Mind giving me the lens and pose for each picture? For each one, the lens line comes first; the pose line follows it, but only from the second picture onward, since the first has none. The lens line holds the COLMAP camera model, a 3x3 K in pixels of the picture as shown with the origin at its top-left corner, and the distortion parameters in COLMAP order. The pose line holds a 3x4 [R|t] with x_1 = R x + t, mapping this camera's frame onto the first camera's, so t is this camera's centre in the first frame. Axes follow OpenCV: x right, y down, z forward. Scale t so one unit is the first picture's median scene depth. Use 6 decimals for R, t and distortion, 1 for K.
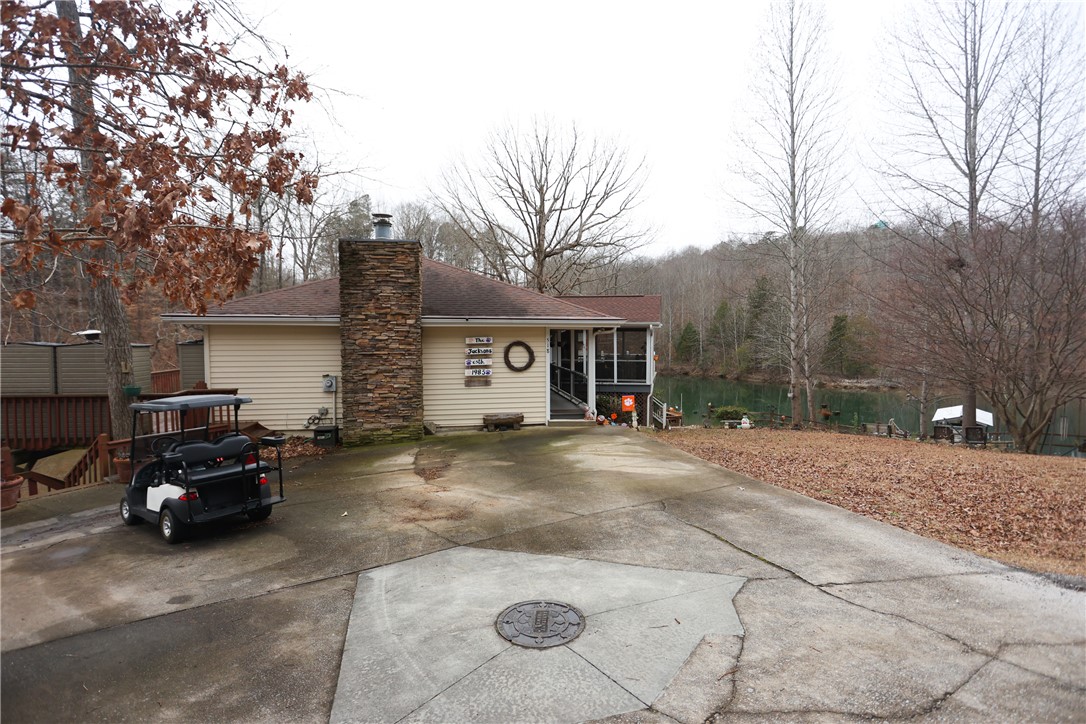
lens RADIAL K [[537.9, 0, 553.6], [0, 537.9, 362.9], [0, 0, 1]] dist [-0.002716, -0.000245]
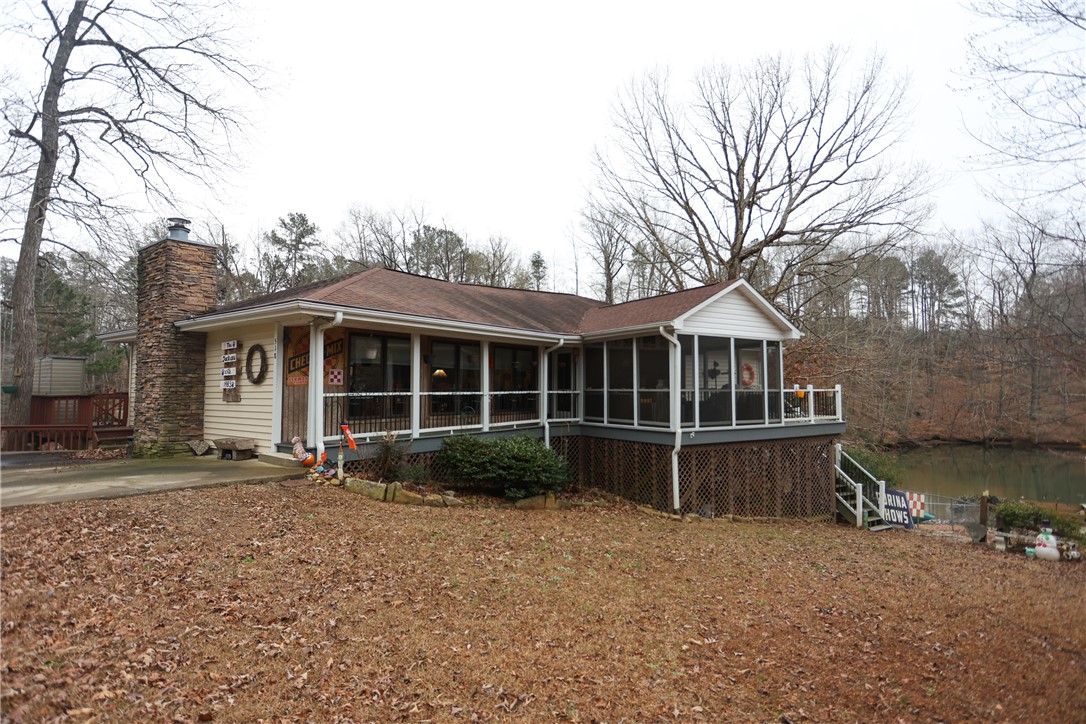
lens RADIAL K [[537.9, 0, 550.0], [0, 537.9, 366.1], [0, 0, 1]] dist [-0.002716, -0.000245]
pose [[0.688280, -0.030410, -0.724807, 0.101455], [-0.040722, 0.995926, -0.080455, 0.004499], [0.724301, 0.084891, 0.684238, 0.101088]]
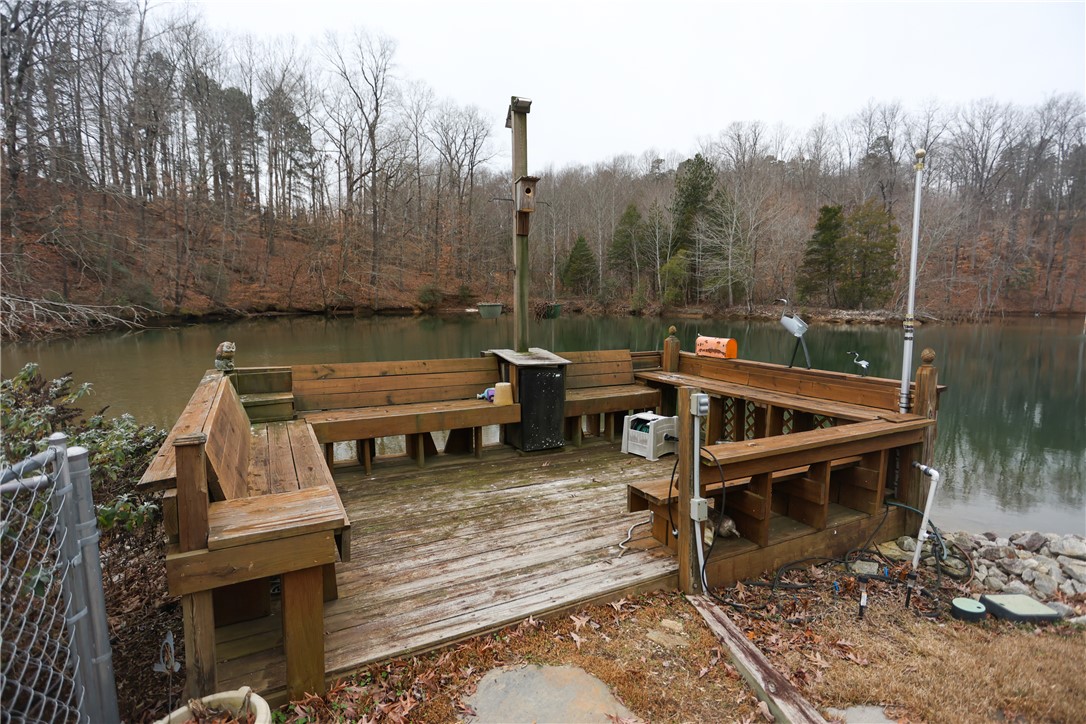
lens RADIAL K [[537.9, 0, 535.6], [0, 537.9, 351.7], [0, 0, 1]] dist [-0.002716, -0.000245]
pose [[0.979938, -0.014765, 0.198754, 0.080245], [0.003564, 0.998391, 0.056598, 0.040656], [-0.199270, -0.054754, 0.978414, 0.455589]]
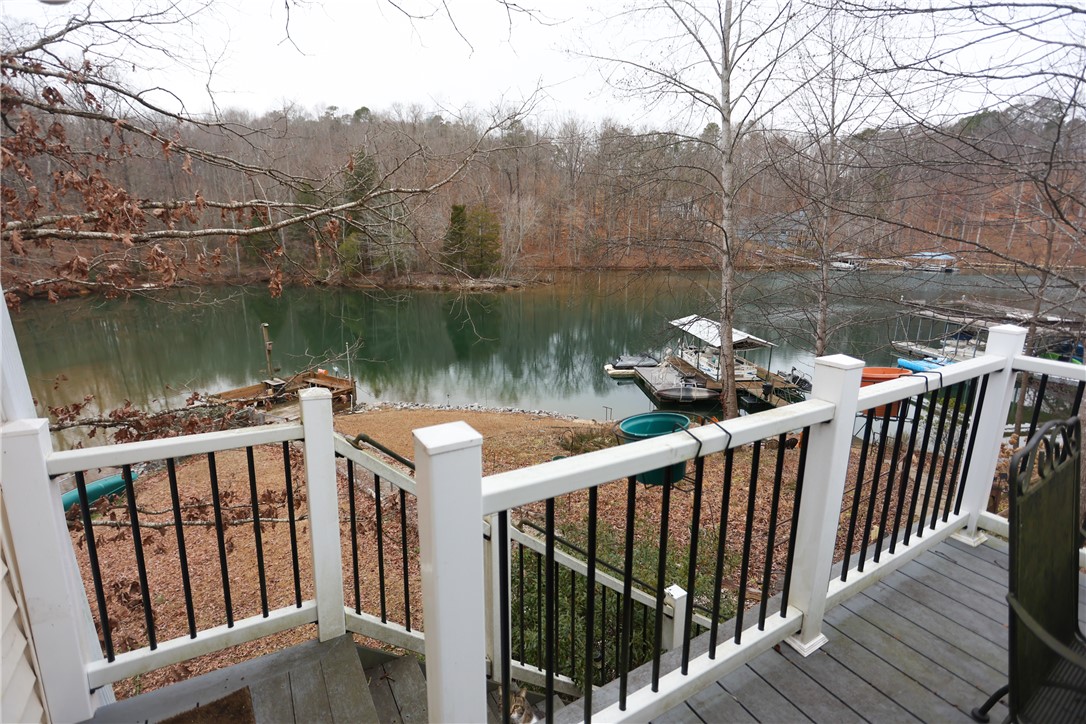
lens RADIAL K [[531.4, 0, 543.0], [0, 531.4, 363.3], [0, 0, 1]] dist [-0.002071, -0.000393]
pose [[0.724129, -0.155675, 0.671865, 0.021497], [0.024869, 0.979451, 0.200142, -0.006552], [-0.689216, -0.128221, 0.713121, 0.266527]]
